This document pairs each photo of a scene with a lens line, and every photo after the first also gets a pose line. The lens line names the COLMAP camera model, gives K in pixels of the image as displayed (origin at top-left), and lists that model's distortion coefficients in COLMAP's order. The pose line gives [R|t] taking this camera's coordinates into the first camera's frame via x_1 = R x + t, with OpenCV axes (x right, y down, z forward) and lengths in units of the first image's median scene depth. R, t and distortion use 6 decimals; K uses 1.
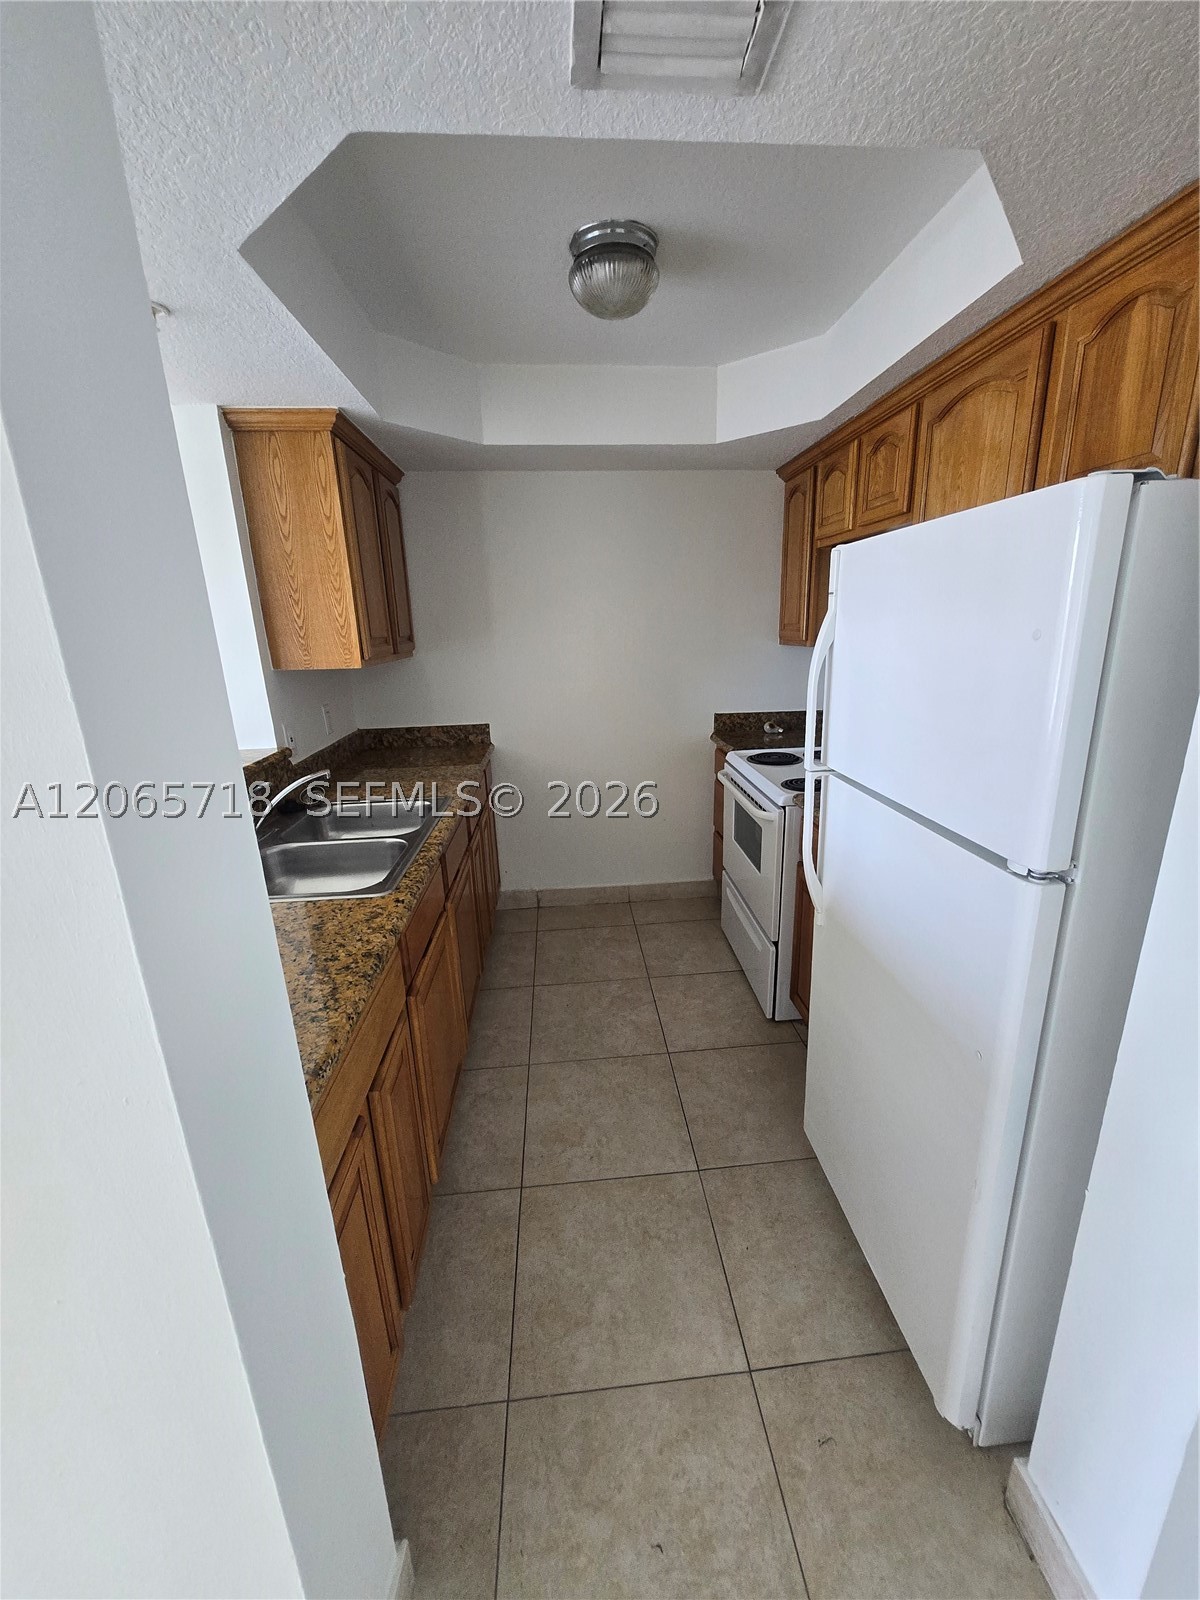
lens RADIAL K [[625.0, 0, 618.7], [0, 625.0, 799.1], [0, 0, 1]] dist [-0.001968, 0.000205]
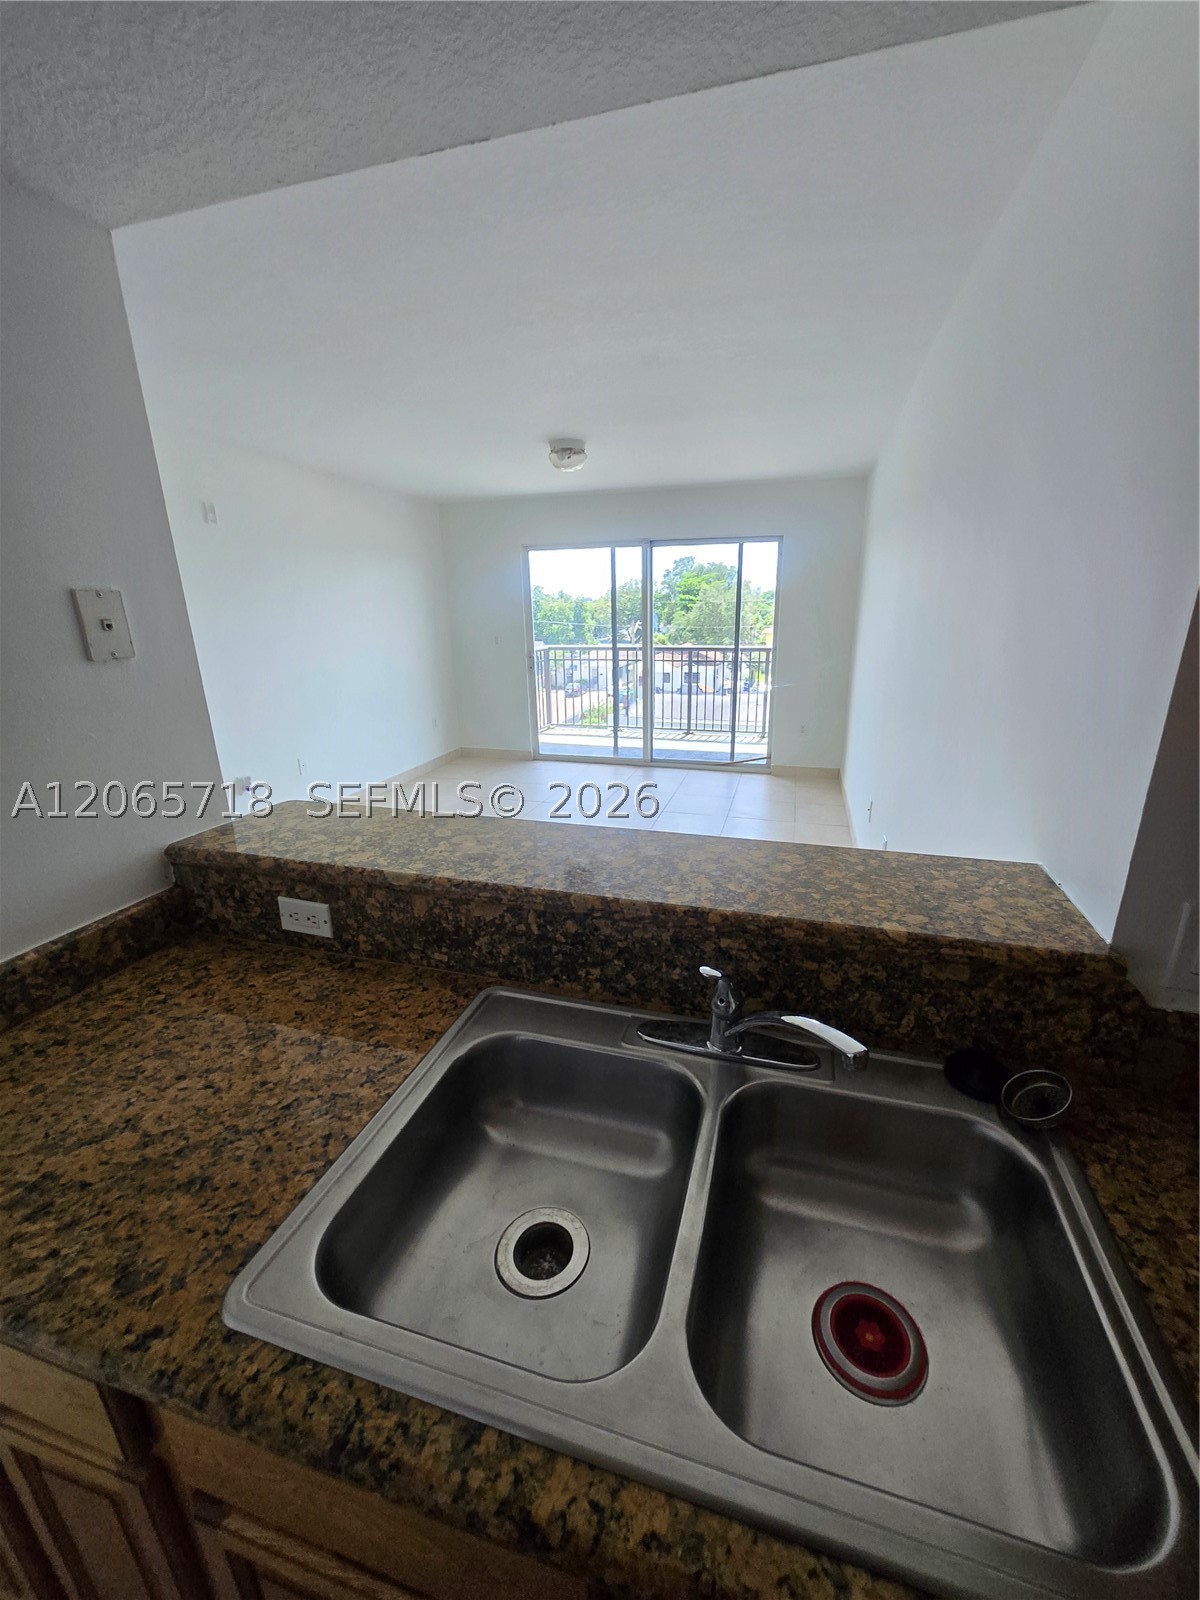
lens RADIAL K [[625.0, 0, 618.7], [0, 625.0, 799.1], [0, 0, 1]] dist [-0.001968, 0.000205]
pose [[-0.358658, 0.307871, -0.881238, -0.152704], [-0.230271, 0.885691, 0.403146, -0.279473], [0.904622, 0.347514, -0.246766, 0.910279]]
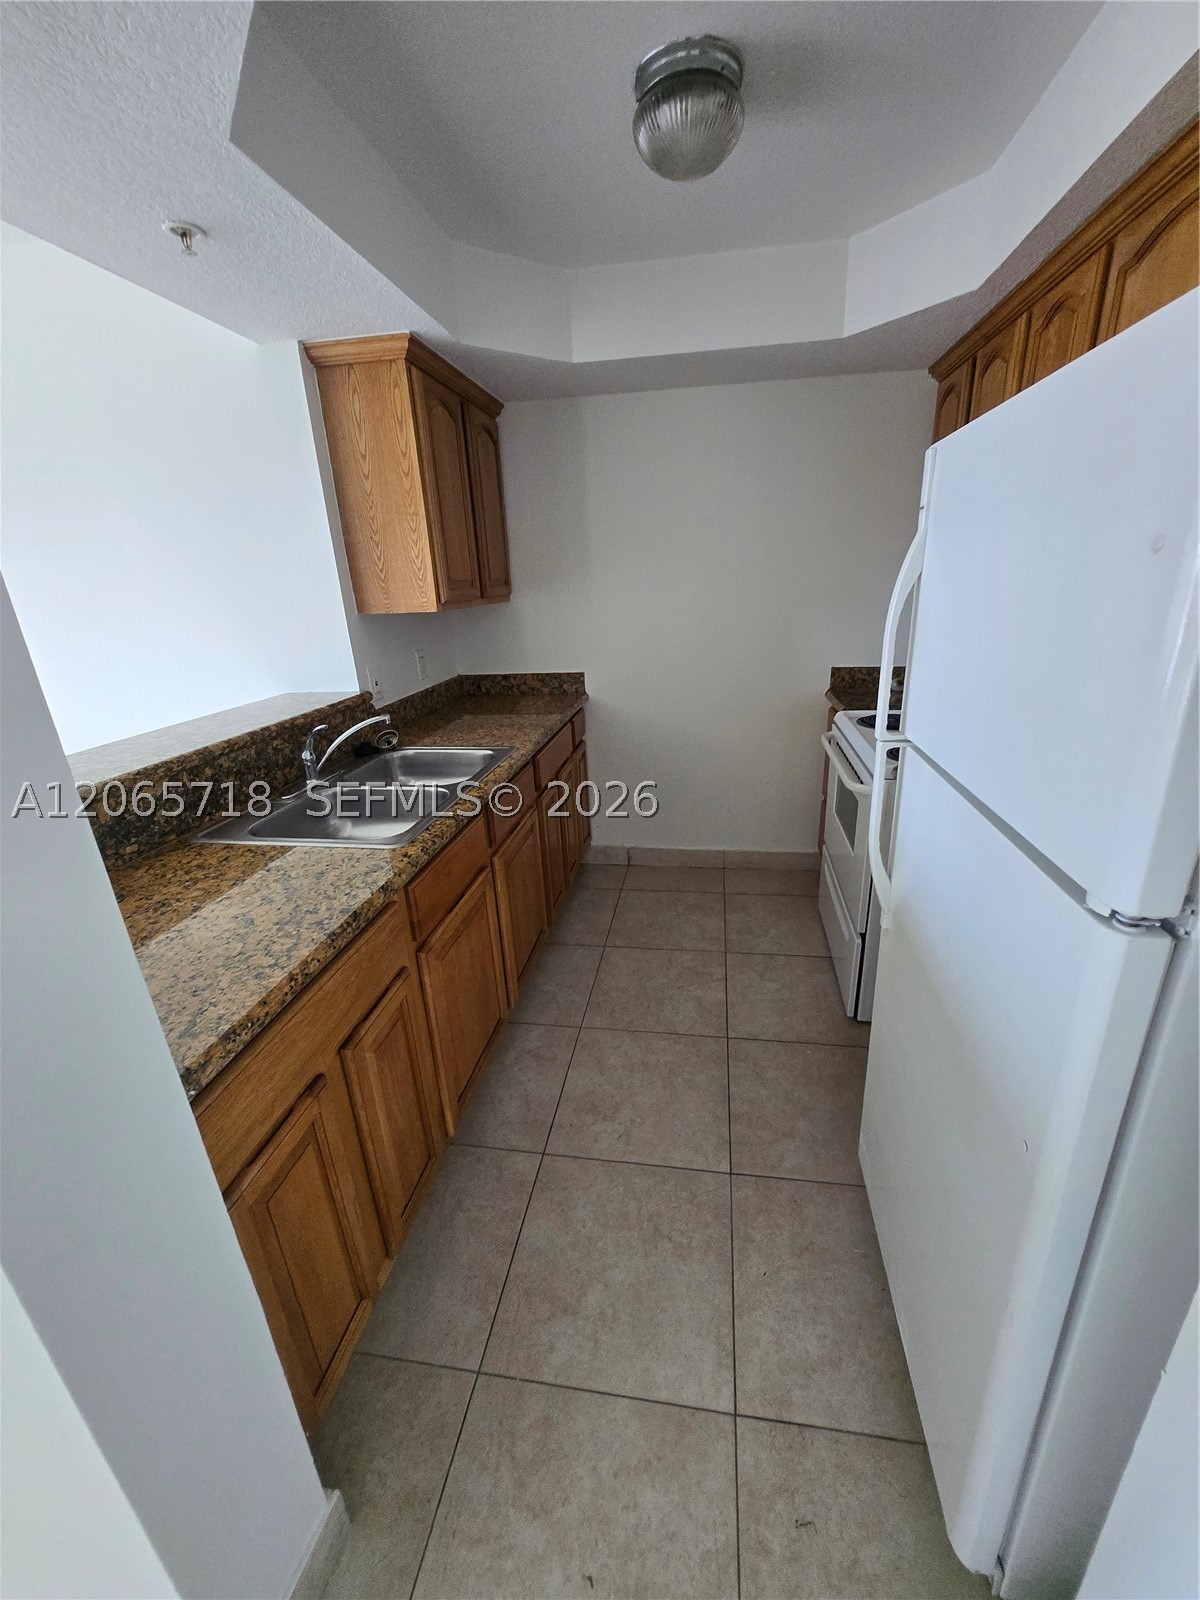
lens RADIAL K [[625.0, 0, 618.7], [0, 625.0, 799.1], [0, 0, 1]] dist [-0.001968, 0.000205]
pose [[0.970982, 0.070071, -0.228655, 0.130178], [-0.052459, 0.995232, 0.082222, -0.014122], [0.233327, -0.067841, 0.970029, 0.108072]]
